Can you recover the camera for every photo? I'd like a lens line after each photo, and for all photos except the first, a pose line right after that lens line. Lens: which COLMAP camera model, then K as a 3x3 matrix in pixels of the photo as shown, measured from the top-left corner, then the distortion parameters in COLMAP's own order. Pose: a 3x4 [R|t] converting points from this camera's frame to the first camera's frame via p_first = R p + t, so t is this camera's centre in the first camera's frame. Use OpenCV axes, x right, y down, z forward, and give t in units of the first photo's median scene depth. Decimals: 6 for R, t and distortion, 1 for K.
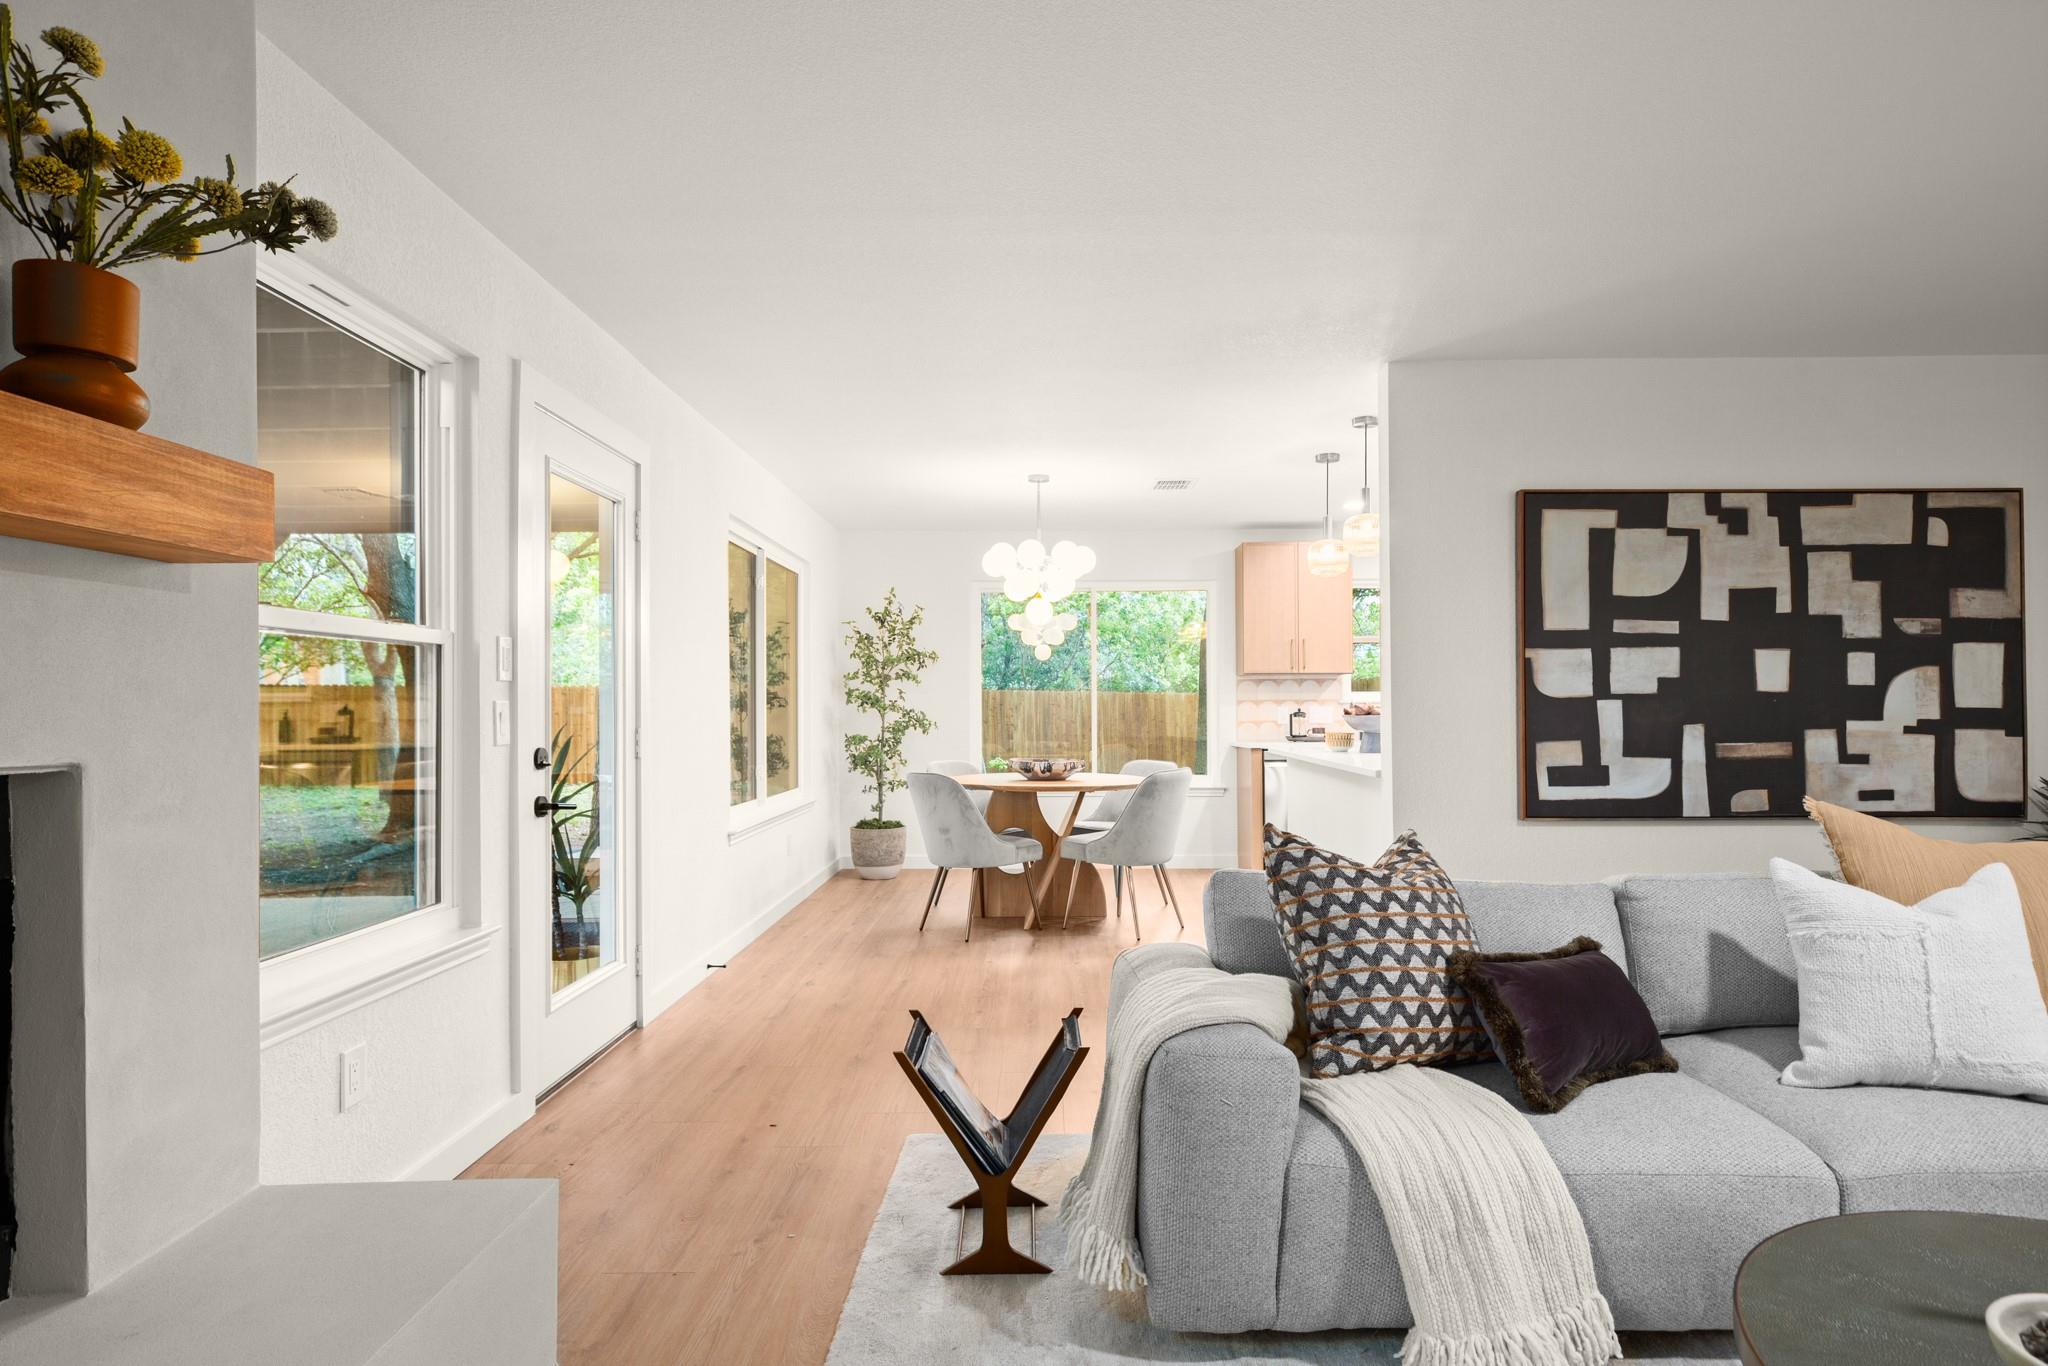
lens RADIAL K [[1097.4, 0, 1025.9], [0, 1097.4, 696.5], [0, 0, 1]] dist [0.012931, 0.000768]
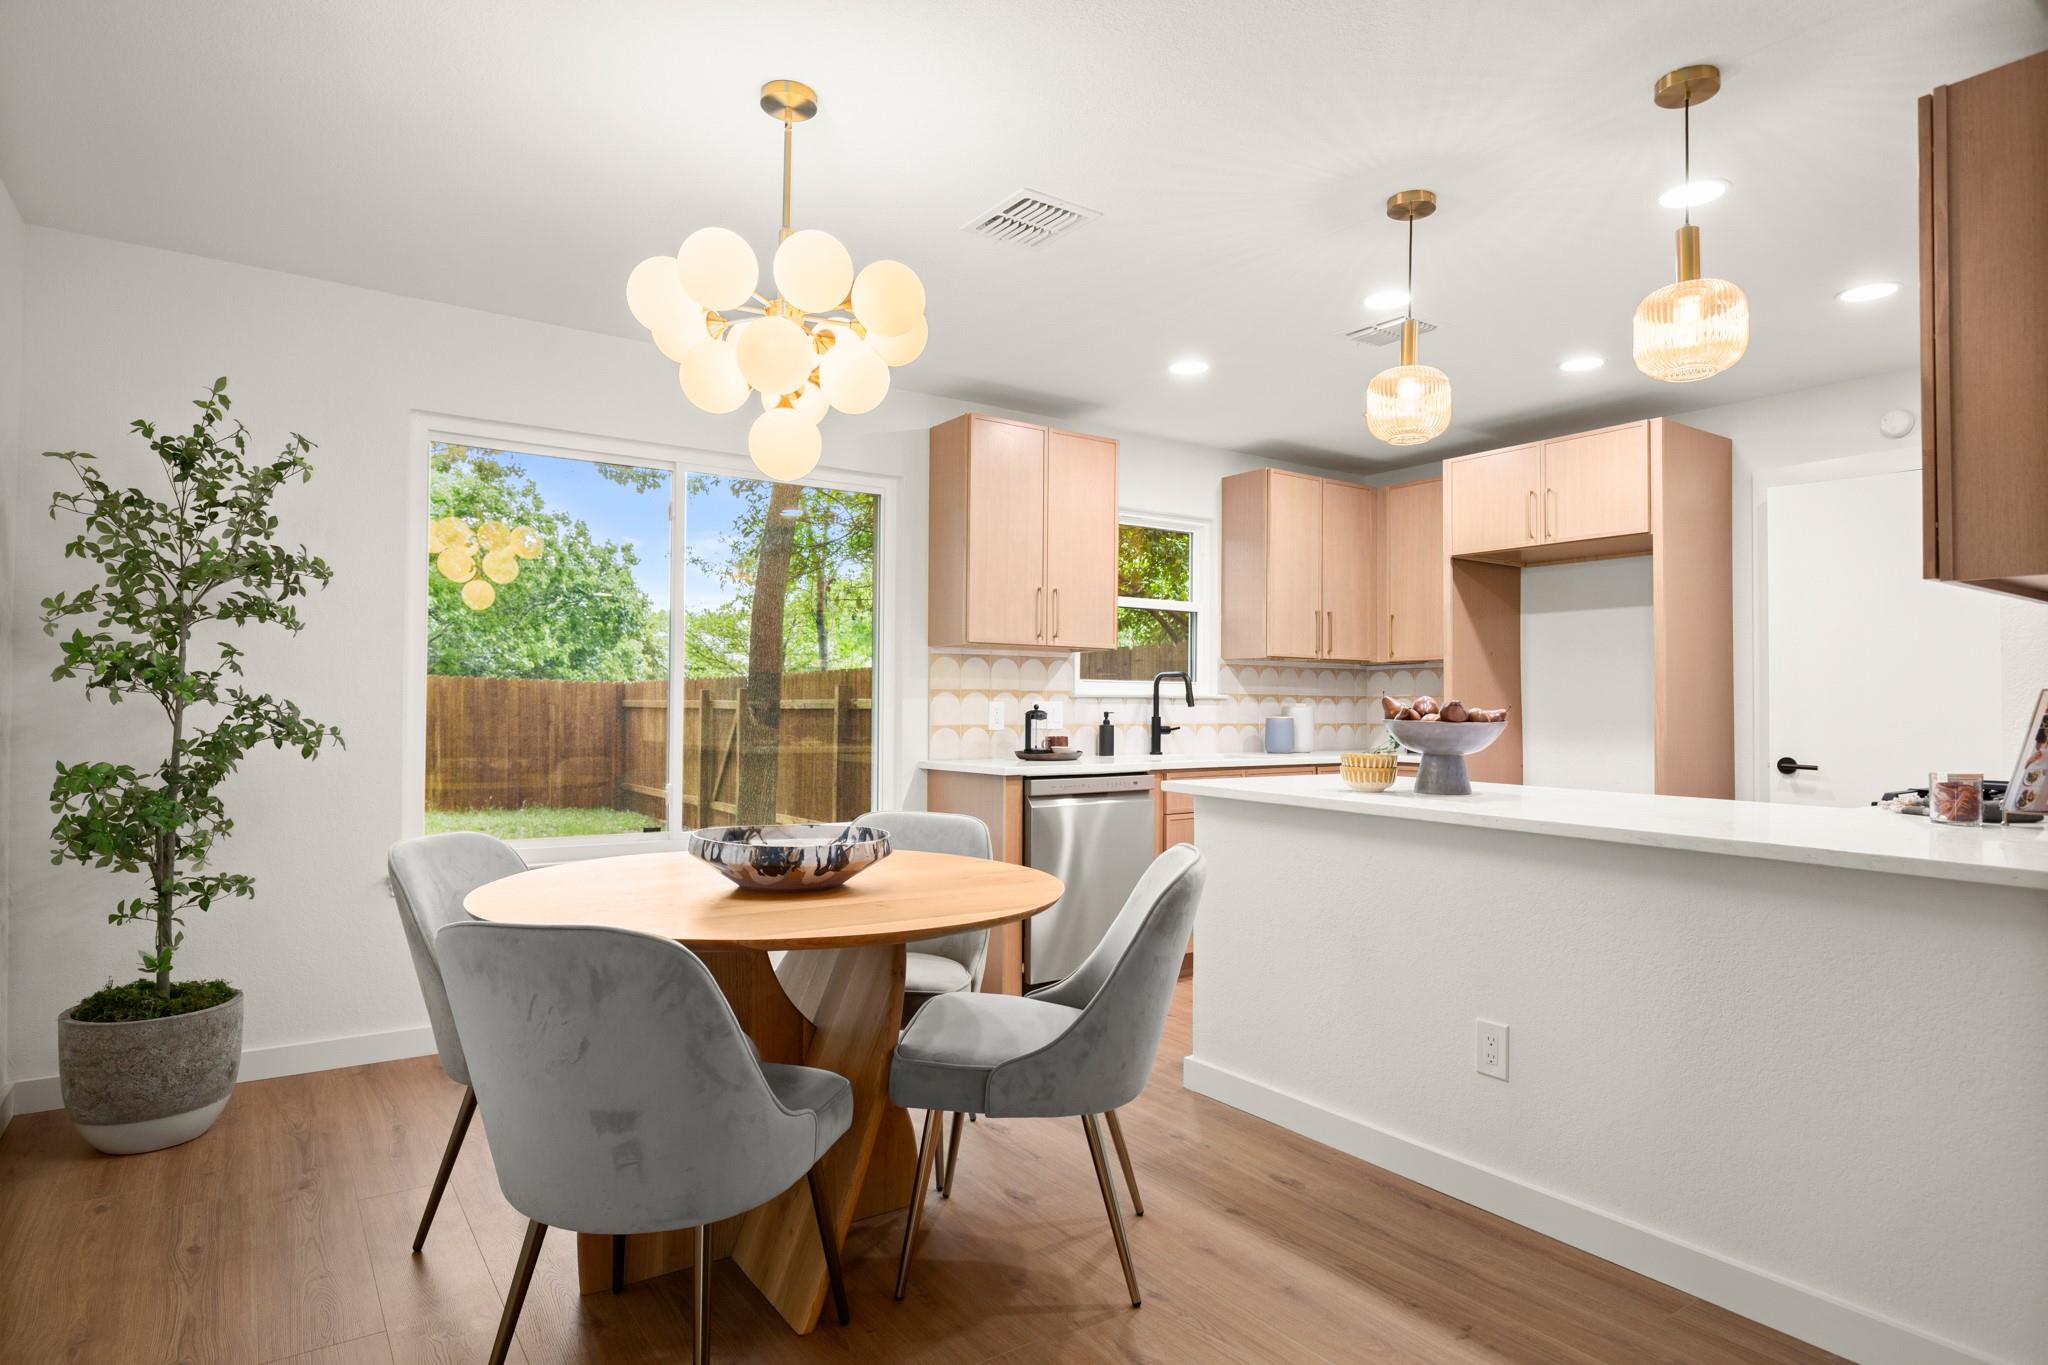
lens RADIAL K [[1144.5, 0, 1024.0], [0, 1144.5, 682.5], [0, 0, 1]] dist [-0.000588, -0.000167]
pose [[0.819201, 0.023197, 0.573037, -0.220290], [-0.019656, 0.999730, -0.012370, 0.012696], [-0.573169, -0.001130, 0.819436, 0.949096]]
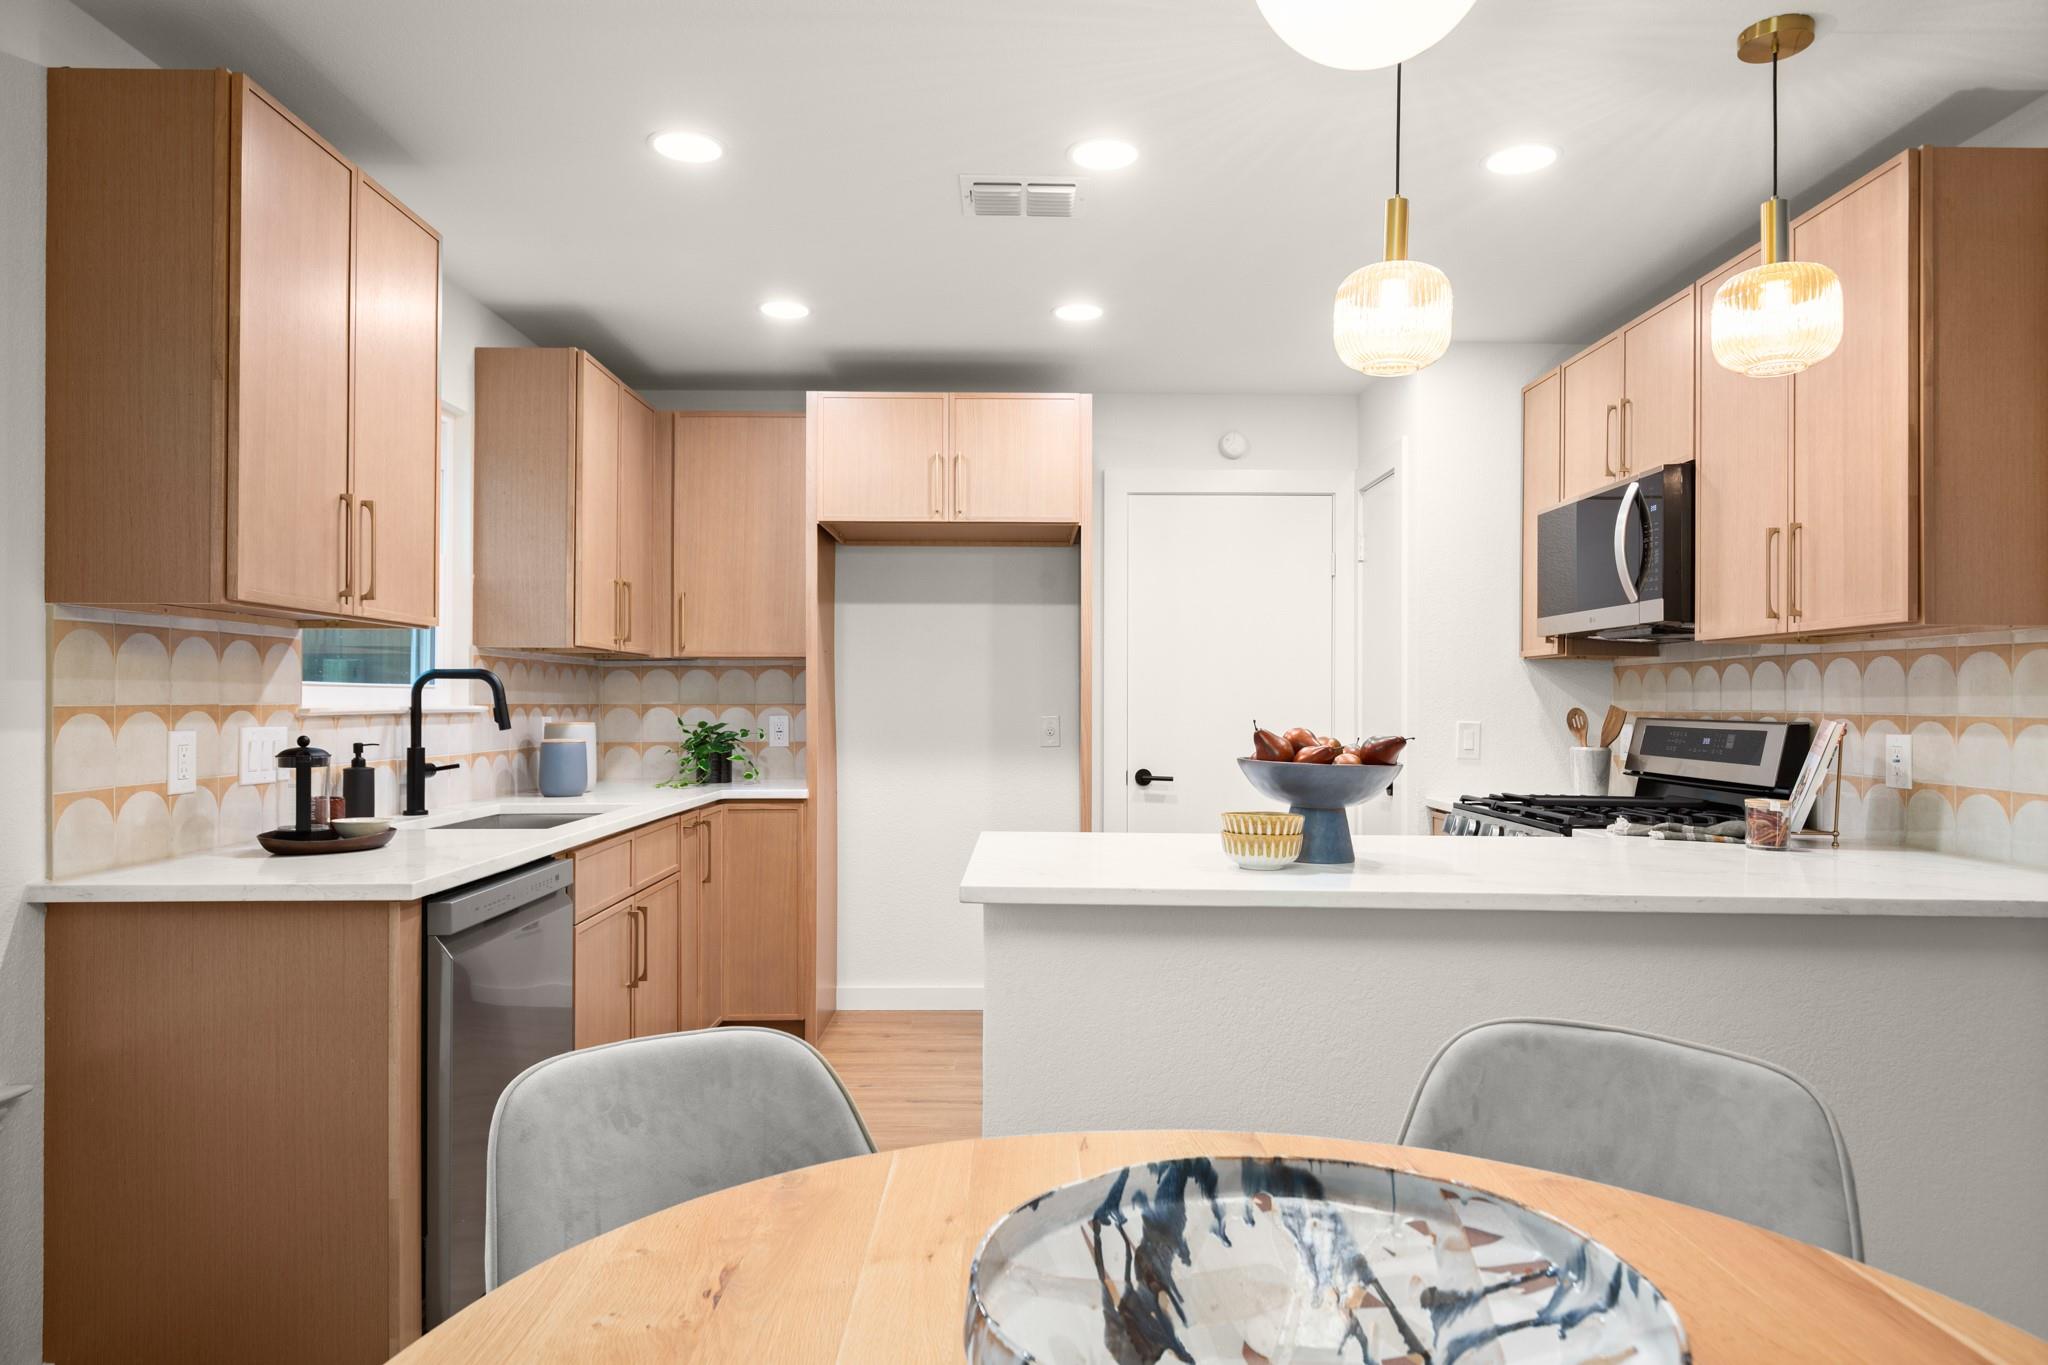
lens RADIAL K [[1277.9, 0, 1024.0], [0, 1277.9, 682.5], [0, 0, 1]] dist [0.047384, -0.000074]
pose [[-0.009283, 0.020554, 0.999746, -0.182423], [-0.015051, 0.999673, -0.020692, 0.001788], [-0.999844, -0.015239, -0.008970, 1.568346]]
